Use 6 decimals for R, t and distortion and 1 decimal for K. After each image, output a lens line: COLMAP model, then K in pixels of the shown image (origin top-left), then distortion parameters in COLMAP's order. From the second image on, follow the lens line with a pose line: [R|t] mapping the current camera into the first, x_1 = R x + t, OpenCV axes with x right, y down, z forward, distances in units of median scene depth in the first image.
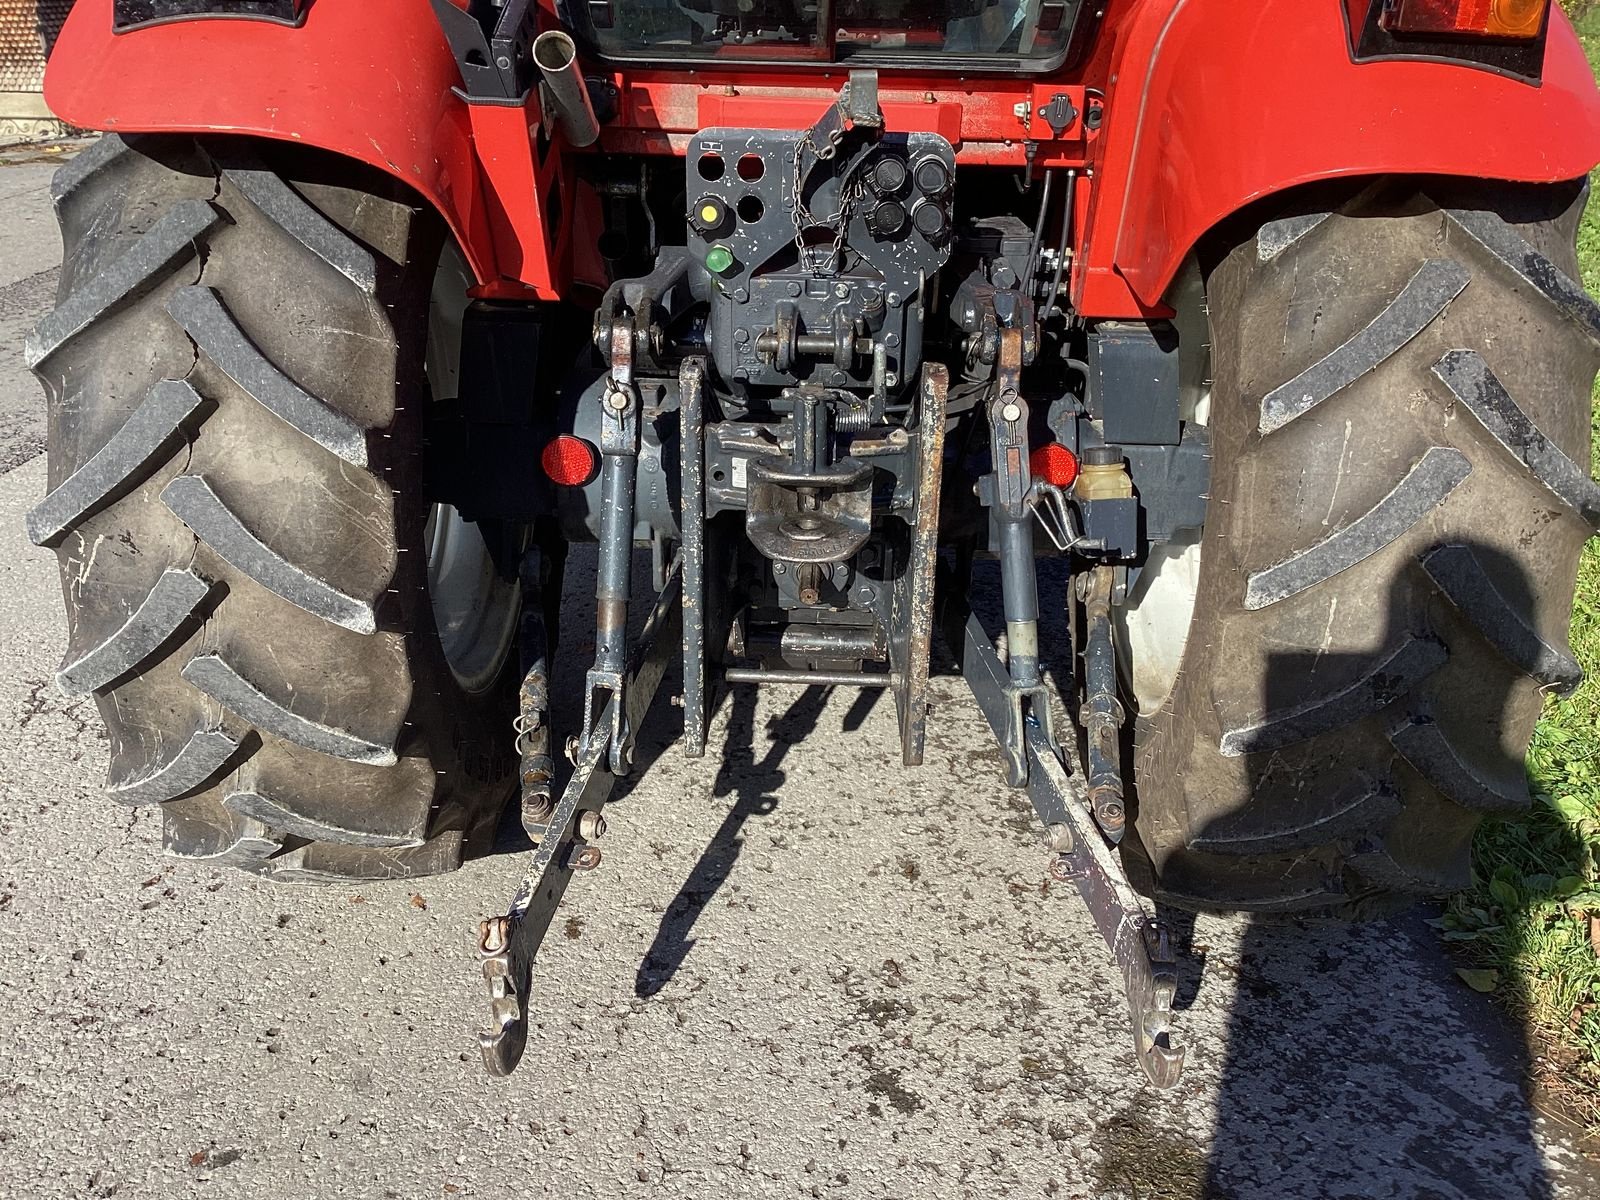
lens RADIAL K [[1438.2, 0, 797.8], [0, 1438.2, 616.0], [0, 0, 1]] dist [0.088772, -0.148493]
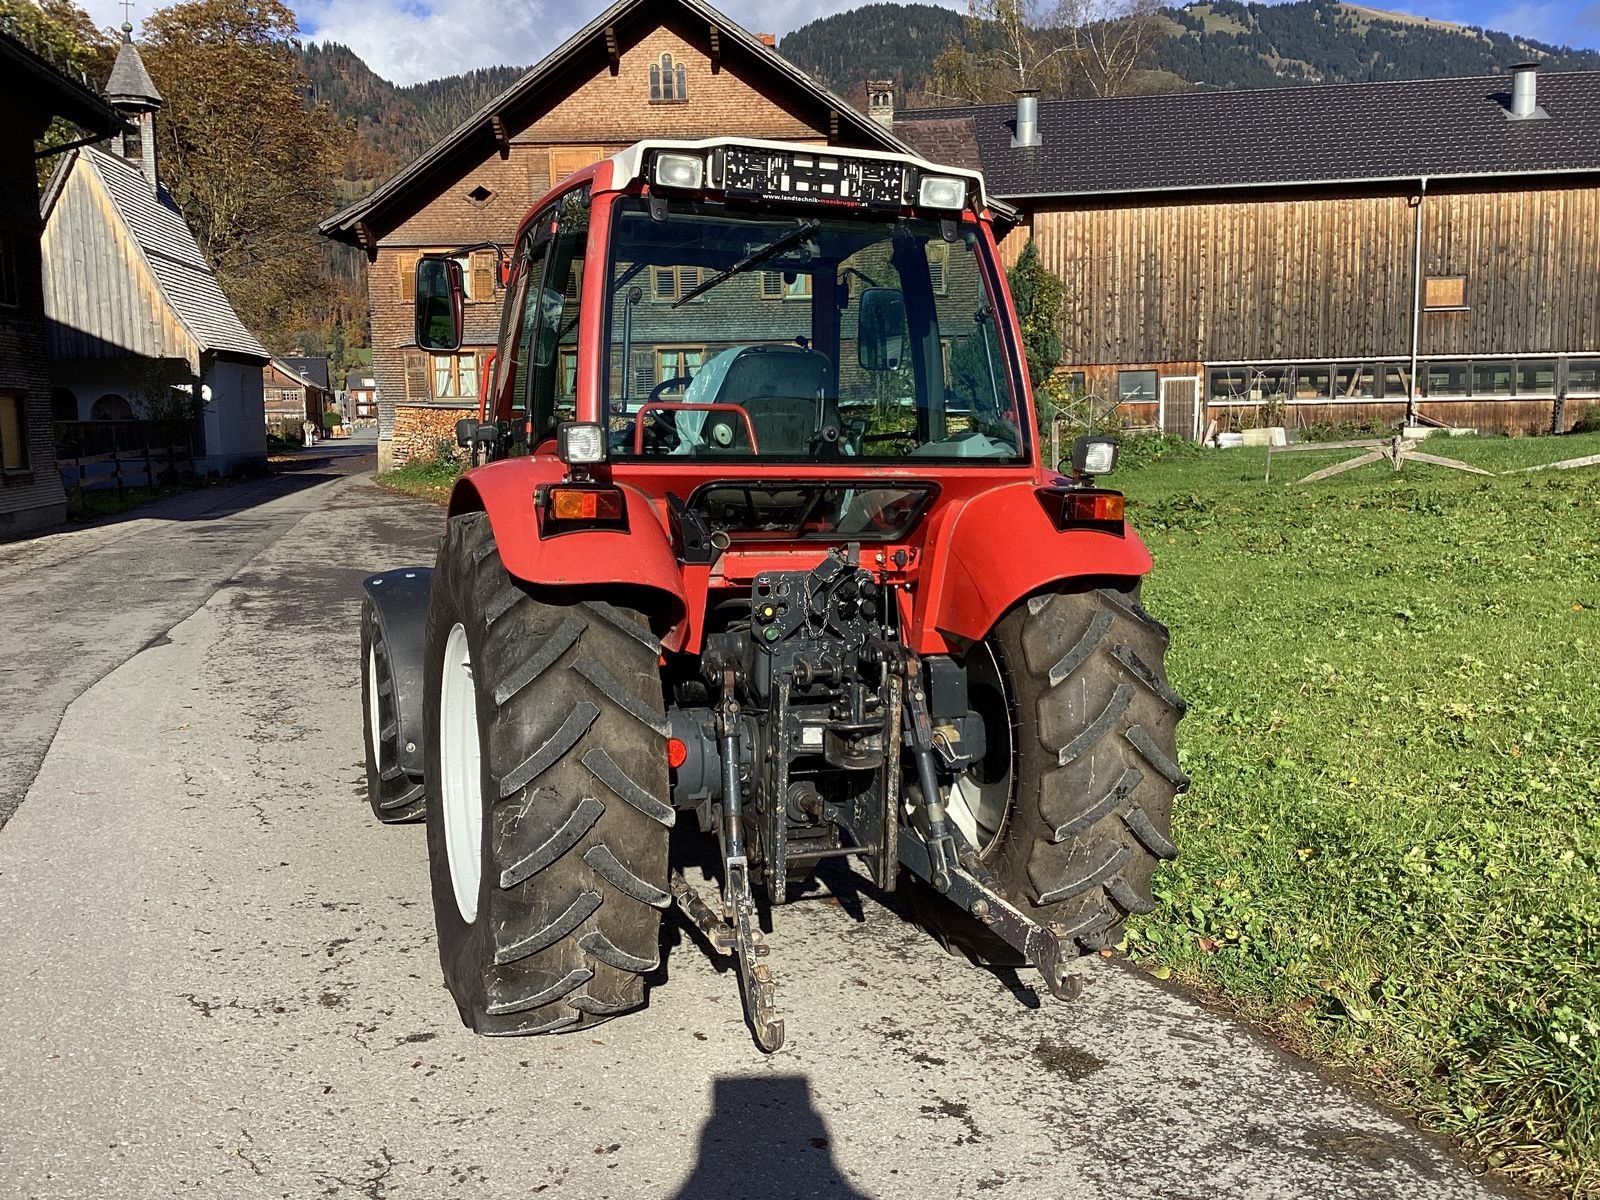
lens RADIAL K [[1437.1, 0, 789.3], [0, 1437.1, 619.6], [0, 0, 1]] dist [0.110663, -0.204973]
pose [[0.917310, -0.058503, 0.393852, -0.910102], [0.171308, 0.950906, -0.257742, 0.276920], [-0.359438, 0.303899, 0.882298, -0.844337]]
